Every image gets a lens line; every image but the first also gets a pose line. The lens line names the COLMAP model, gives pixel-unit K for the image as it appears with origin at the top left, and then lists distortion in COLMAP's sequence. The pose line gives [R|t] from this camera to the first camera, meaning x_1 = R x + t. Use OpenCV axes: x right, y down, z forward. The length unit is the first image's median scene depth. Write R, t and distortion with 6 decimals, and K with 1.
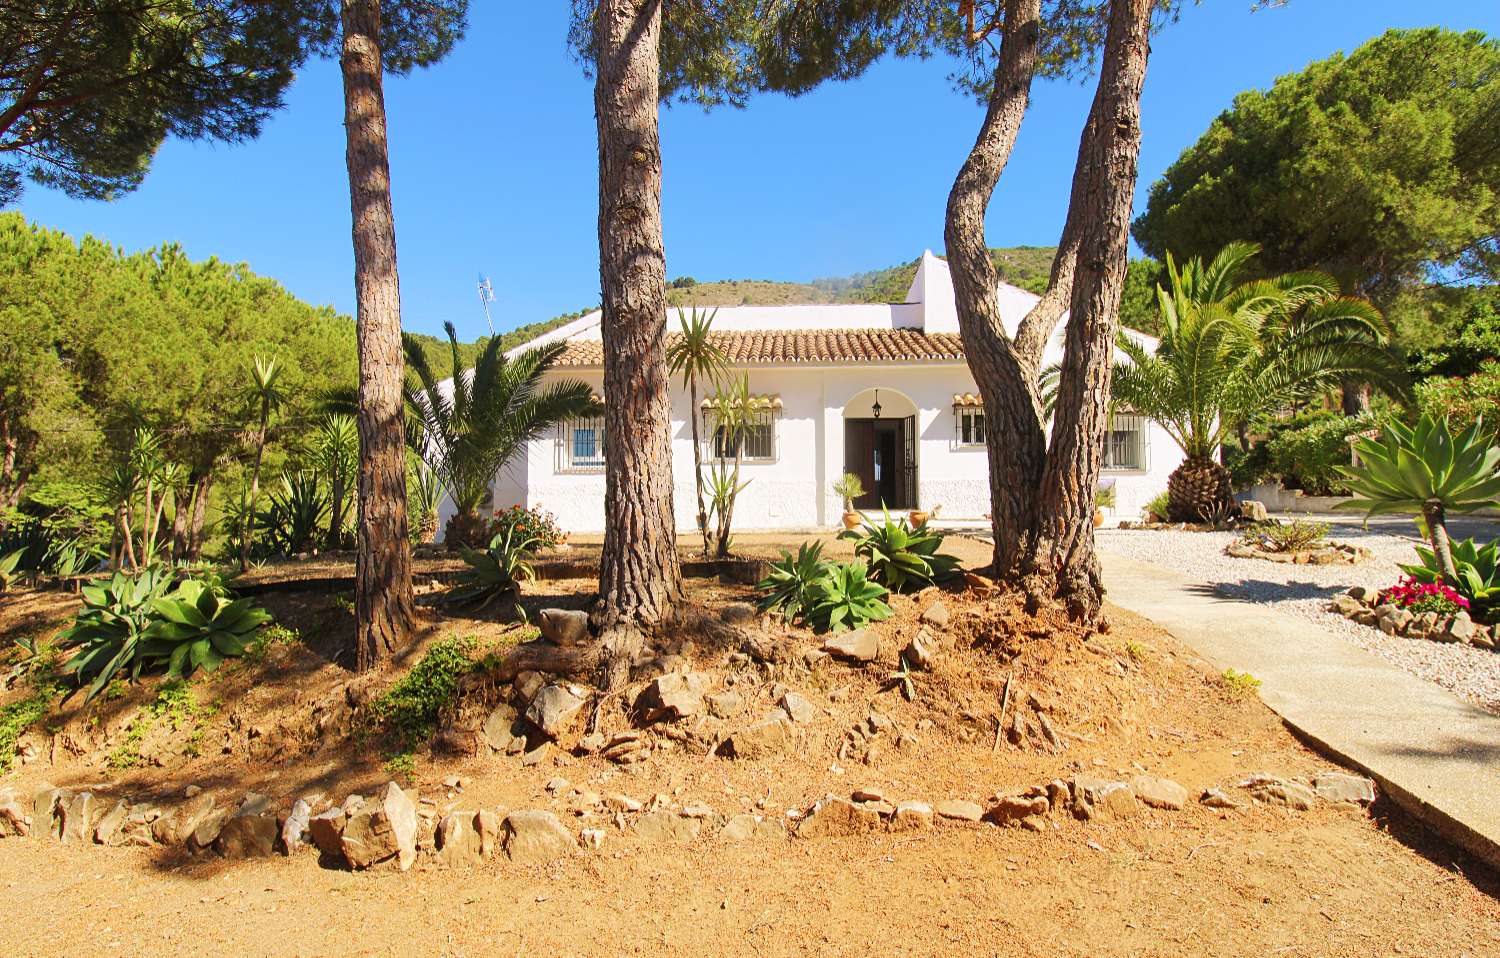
lens RADIAL K [[809.9, 0, 748.4], [0, 809.9, 485.4], [0, 0, 1]] dist [0.001966, -0.012595]
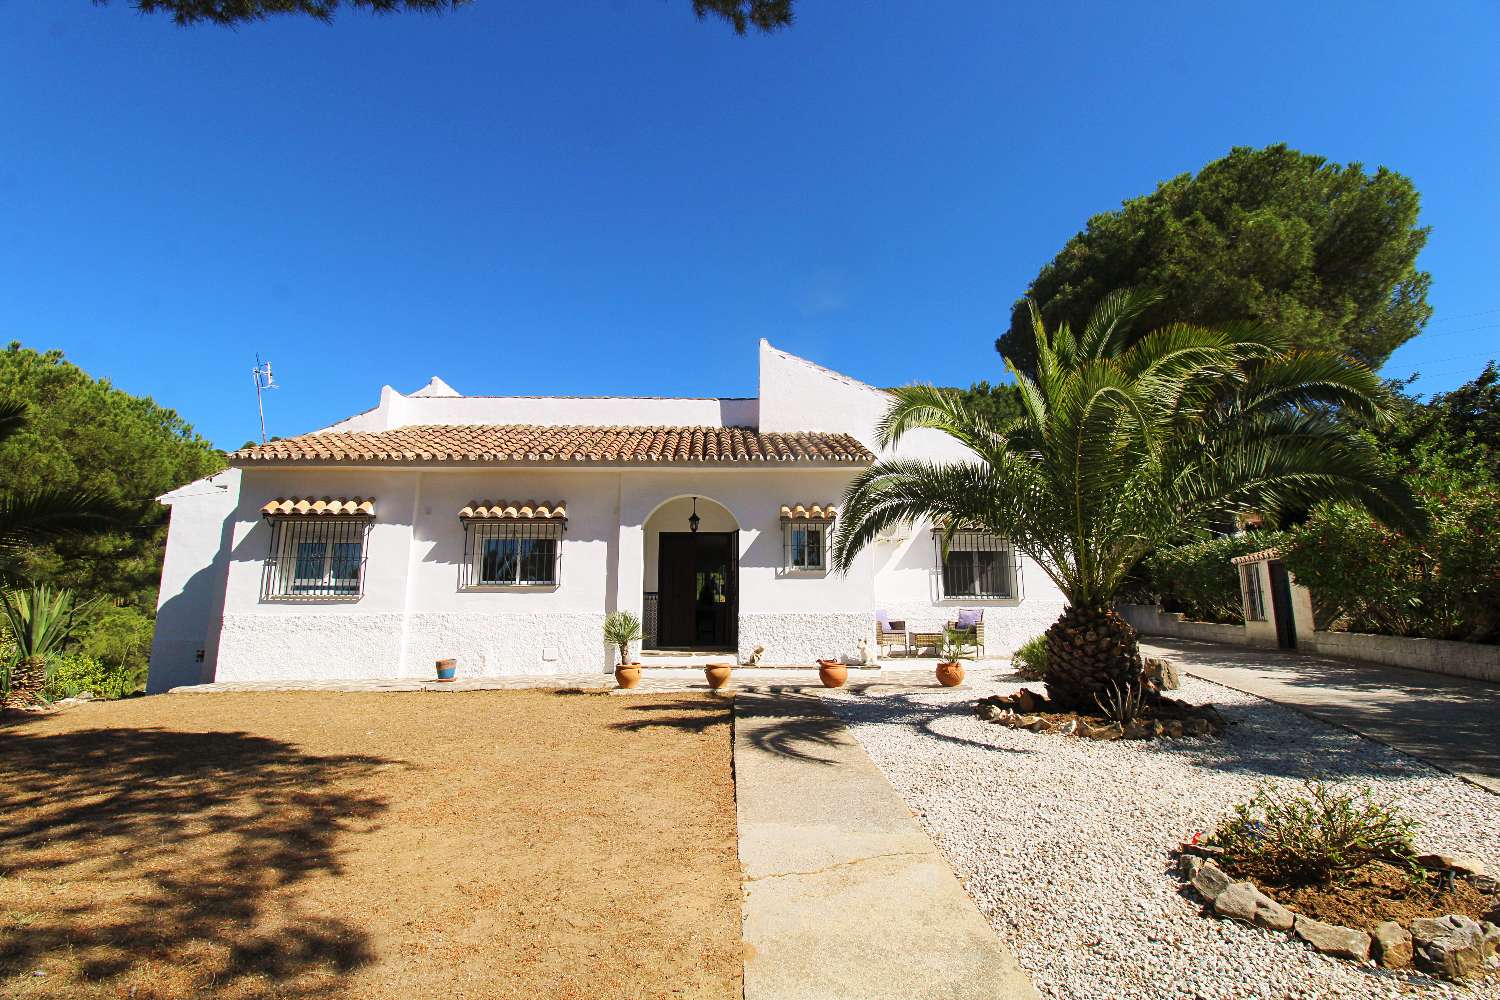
lens RADIAL K [[690.7, 0, 754.3], [0, 690.7, 483.5], [0, 0, 1]] dist [0.003042, -0.015266]
pose [[0.996442, 0.017944, 0.082344, 0.158429], [-0.006135, 0.989922, -0.141478, -0.034321], [-0.084053, 0.140470, 0.986511, 0.303208]]
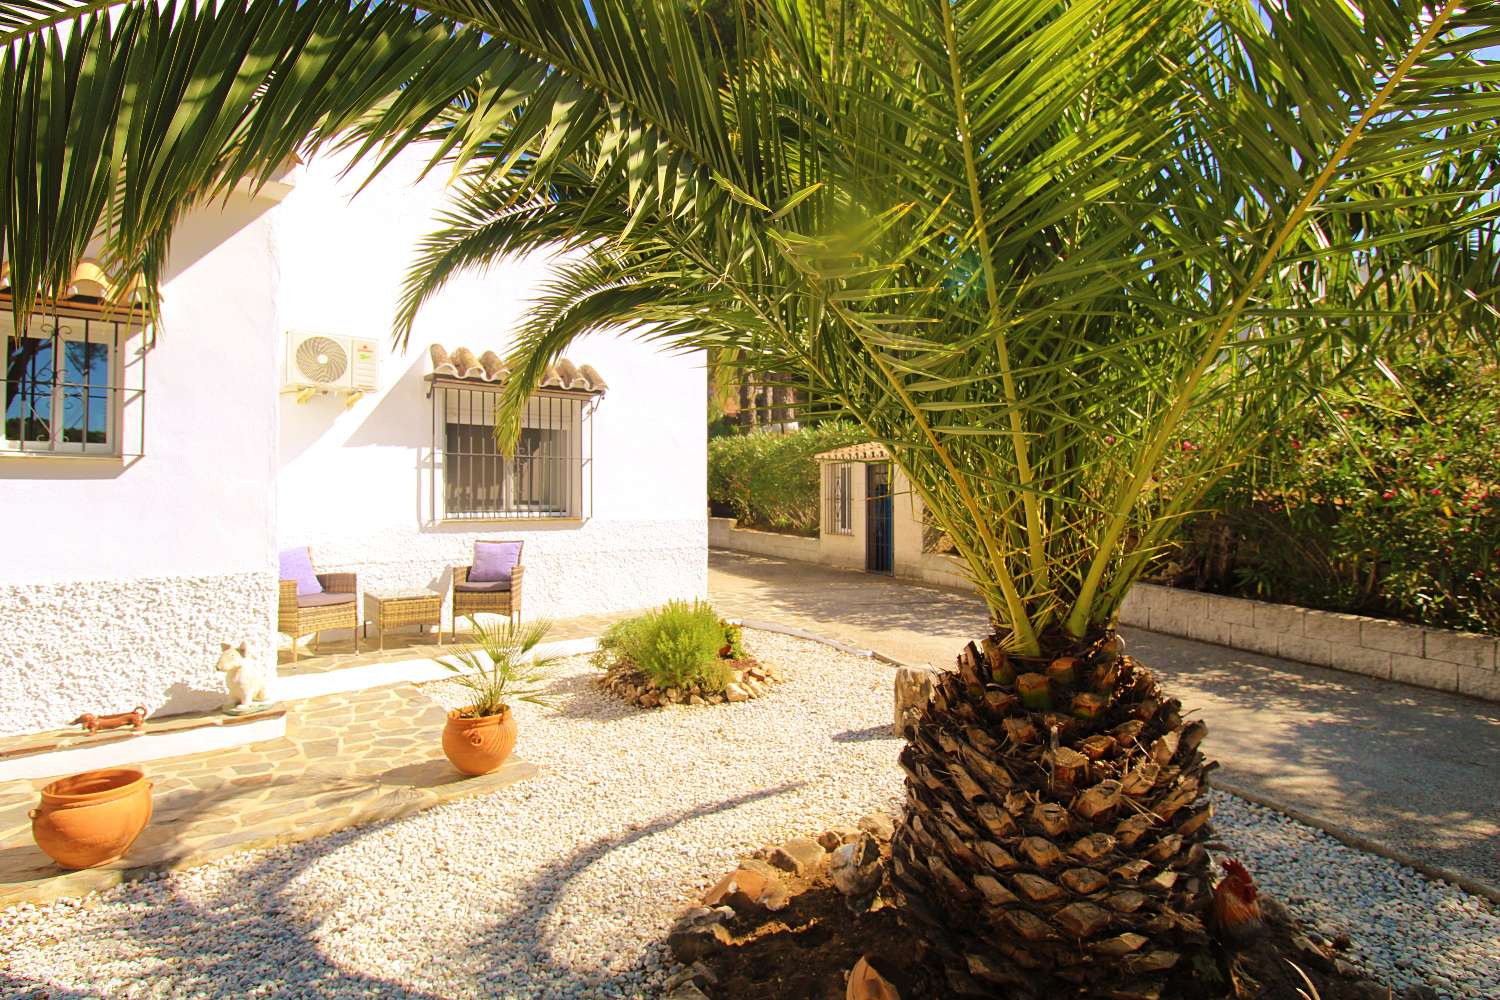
lens RADIAL K [[790.8, 0, 752.4], [0, 790.8, 482.9], [0, 0, 1]] dist [-0.017759, -0.000631]
pose [[0.718671, 0.017182, 0.695138, 0.247685], [-0.035560, 0.999295, 0.012065, -0.047346], [-0.694441, -0.033390, 0.718775, 0.609618]]
